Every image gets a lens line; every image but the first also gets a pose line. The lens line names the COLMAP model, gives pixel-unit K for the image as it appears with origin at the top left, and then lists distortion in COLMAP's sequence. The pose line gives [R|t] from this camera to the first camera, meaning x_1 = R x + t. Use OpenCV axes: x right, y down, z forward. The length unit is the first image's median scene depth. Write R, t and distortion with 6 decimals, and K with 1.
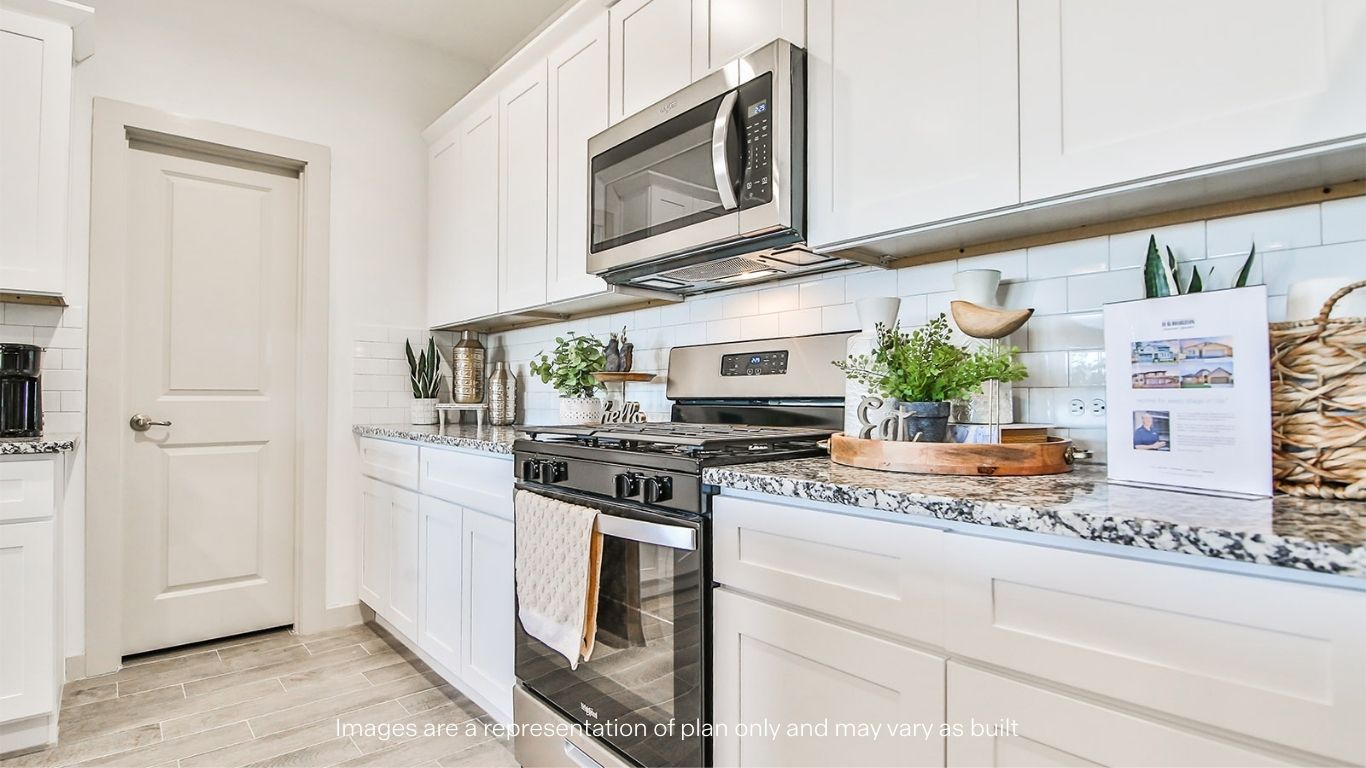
lens RADIAL K [[659.1, 0, 669.5], [0, 659.1, 383.9], [0, 0, 1]] dist [-0.003970, -0.002886]
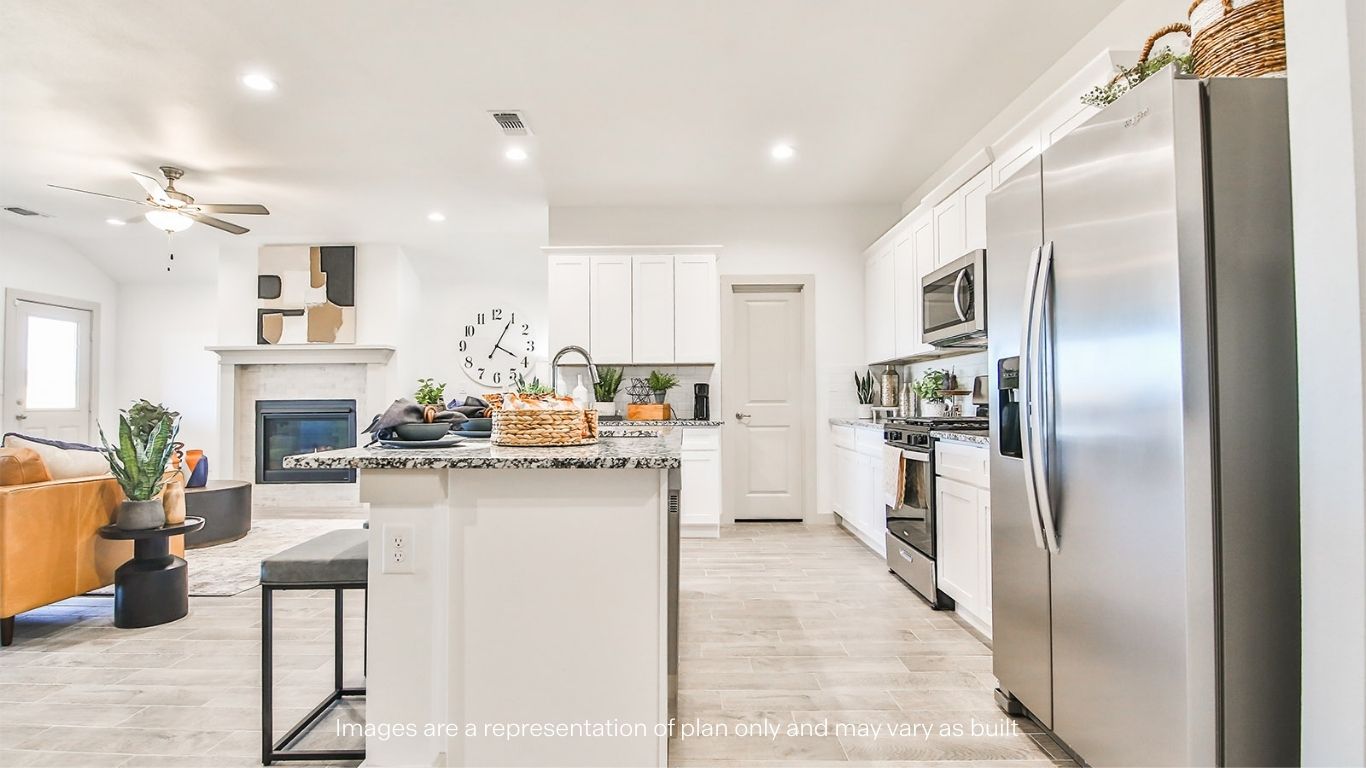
lens RADIAL K [[659.1, 0, 677.8], [0, 659.1, 386.3], [0, 0, 1]] dist [-0.003970, -0.002886]
pose [[0.753894, -0.019958, -0.656693, 0.496103], [0.018385, 0.999788, -0.009279, -0.021960], [0.656739, -0.005078, 0.754101, -0.806155]]
